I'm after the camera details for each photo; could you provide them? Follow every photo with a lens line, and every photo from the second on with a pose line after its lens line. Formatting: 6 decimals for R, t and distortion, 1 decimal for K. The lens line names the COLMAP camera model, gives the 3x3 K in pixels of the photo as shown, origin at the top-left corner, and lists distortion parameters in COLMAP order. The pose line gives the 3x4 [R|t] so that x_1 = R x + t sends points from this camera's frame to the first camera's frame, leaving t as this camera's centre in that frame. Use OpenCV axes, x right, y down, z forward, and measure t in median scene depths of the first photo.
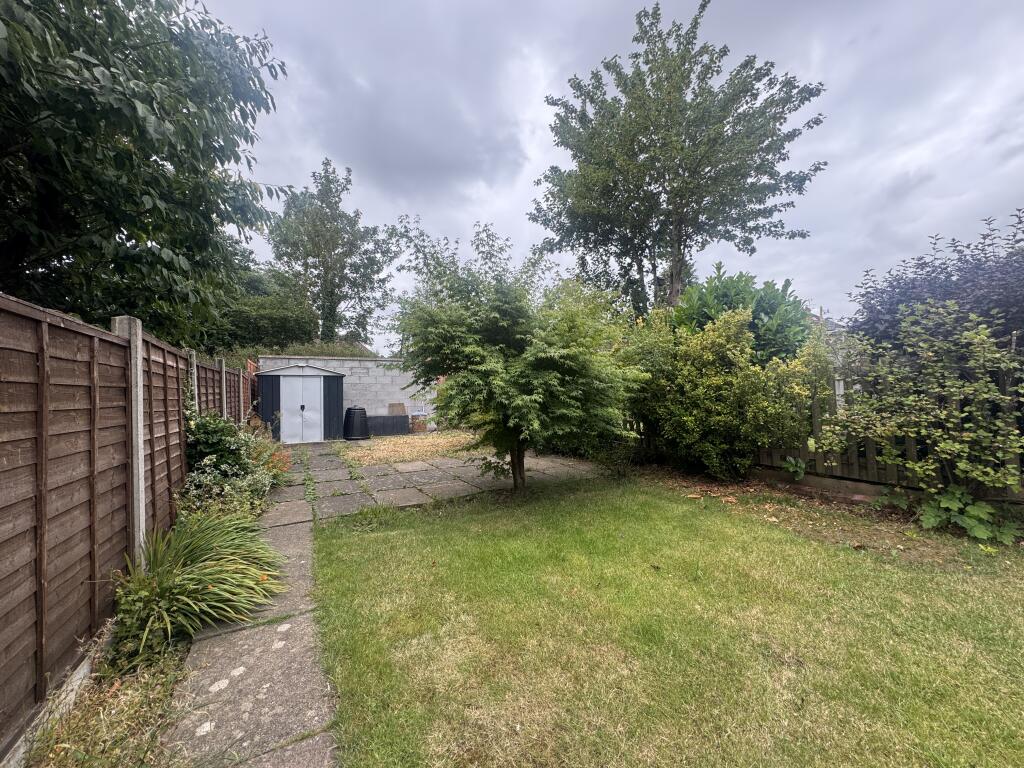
lens RADIAL K [[414.7, 0, 510.8], [0, 414.7, 386.2], [0, 0, 1]] dist [-0.001362, -0.000213]
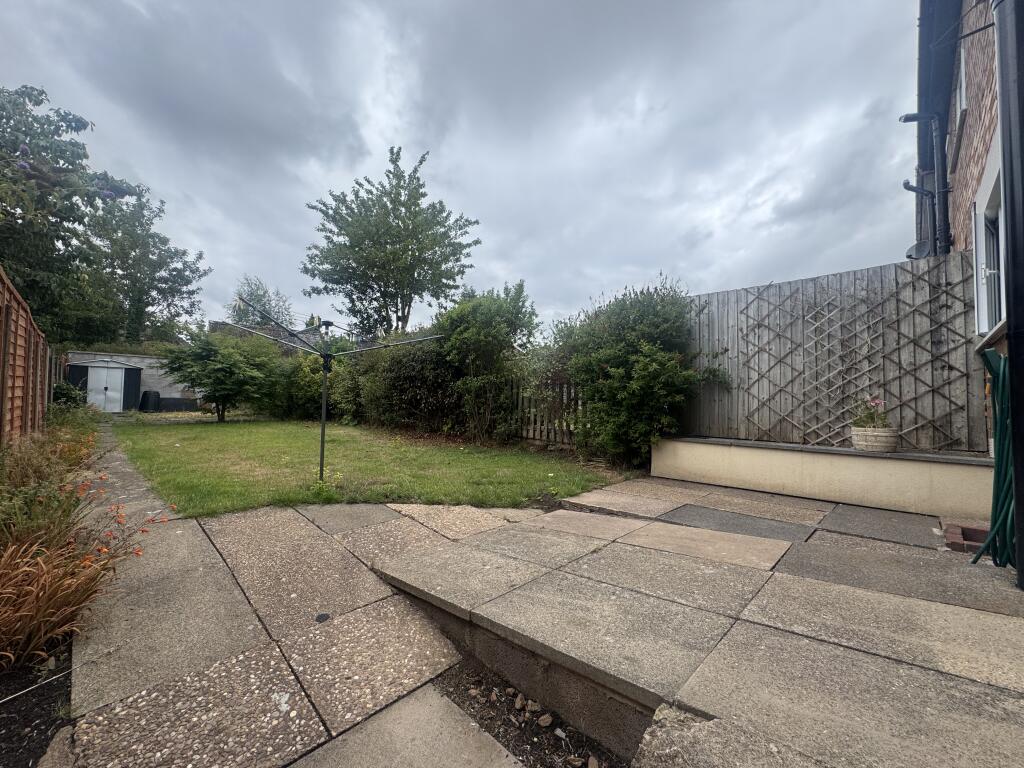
lens RADIAL K [[414.7, 0, 513.5], [0, 414.7, 386.4], [0, 0, 1]] dist [-0.001362, -0.000213]
pose [[0.947504, 0.041743, 0.317008, 0.374618], [-0.038010, 0.999116, -0.017952, 0.013277], [-0.317477, 0.004960, 0.948253, -0.795710]]
